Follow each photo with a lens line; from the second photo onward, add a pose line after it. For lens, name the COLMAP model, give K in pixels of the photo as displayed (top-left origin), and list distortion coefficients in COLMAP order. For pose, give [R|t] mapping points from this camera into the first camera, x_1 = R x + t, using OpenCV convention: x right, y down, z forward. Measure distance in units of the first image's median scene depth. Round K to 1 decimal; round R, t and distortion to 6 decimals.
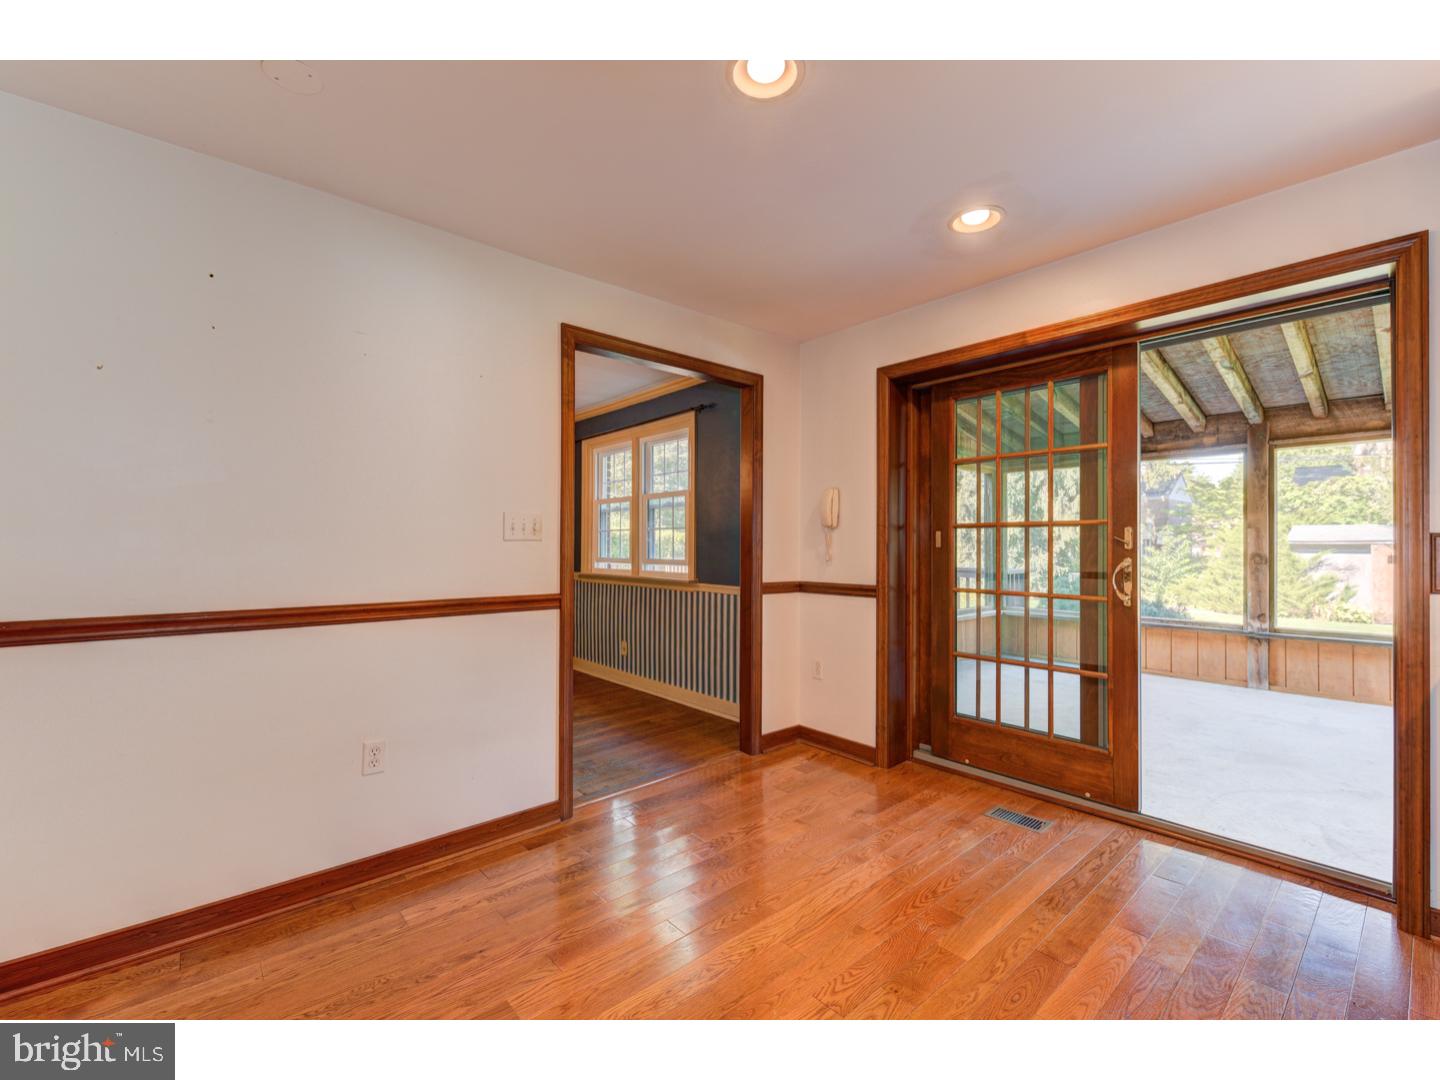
lens RADIAL K [[618.5, 0, 744.7], [0, 618.5, 546.8], [0, 0, 1]] dist [0.011537, -0.006134]
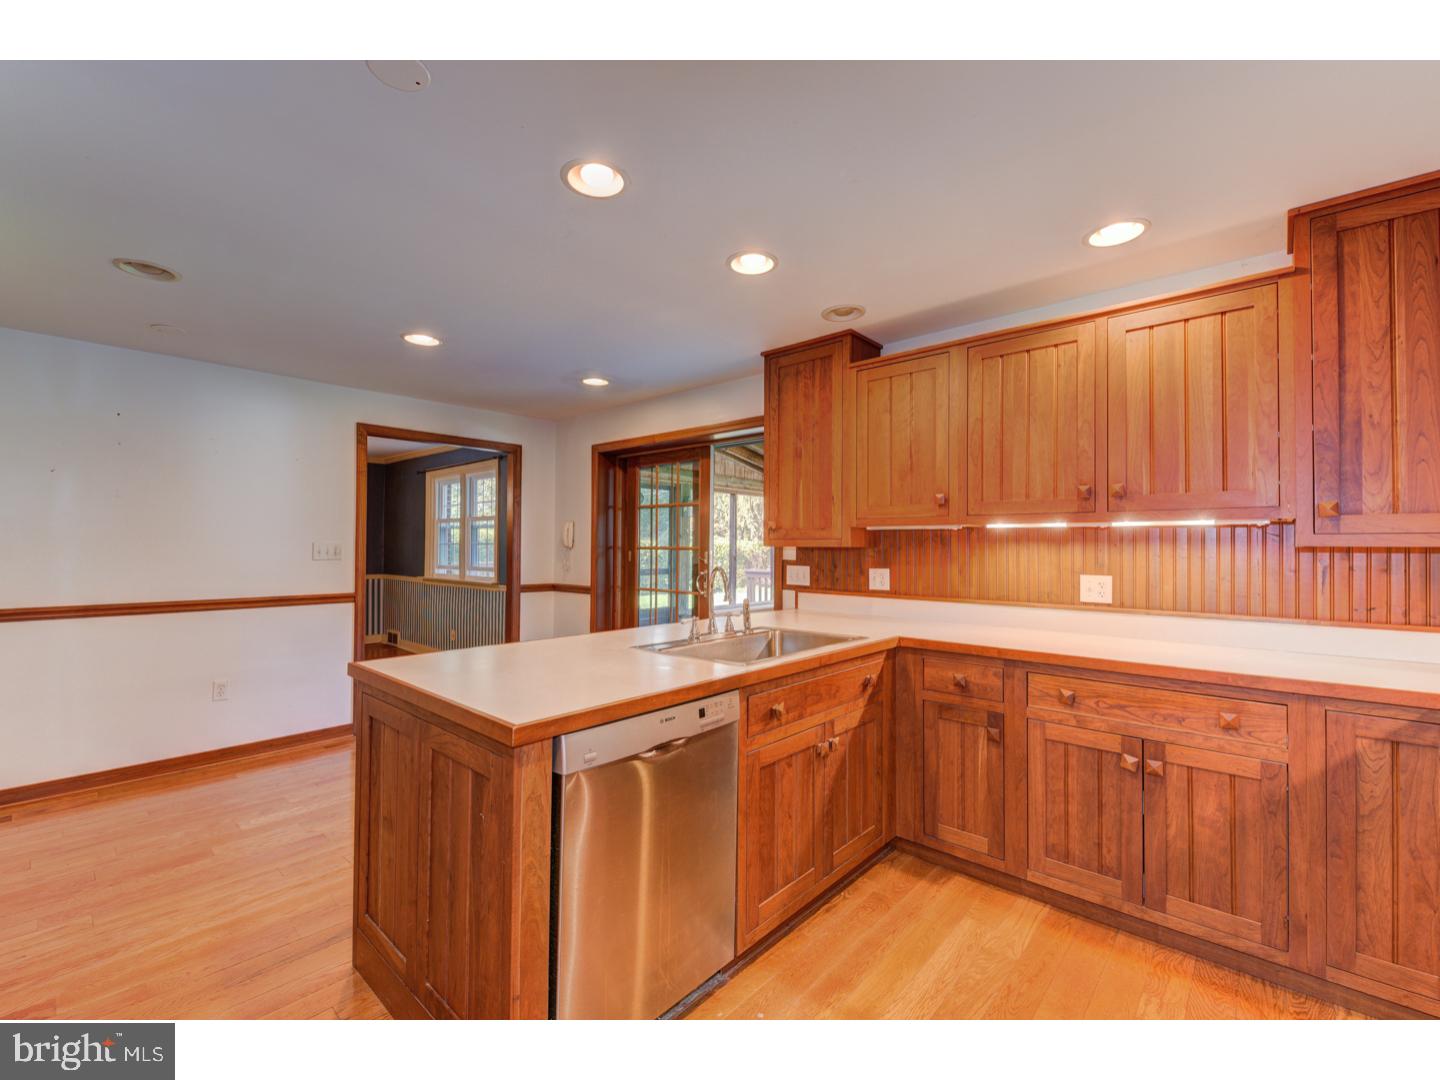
lens RADIAL K [[618.5, 0, 756.0], [0, 618.5, 543.7], [0, 0, 1]] dist [0.011537, -0.006134]
pose [[0.992216, 0.003606, 0.124480, 0.455961], [-0.002965, 0.999981, -0.005339, -0.038825], [-0.124497, 0.004928, 0.992208, -0.616353]]
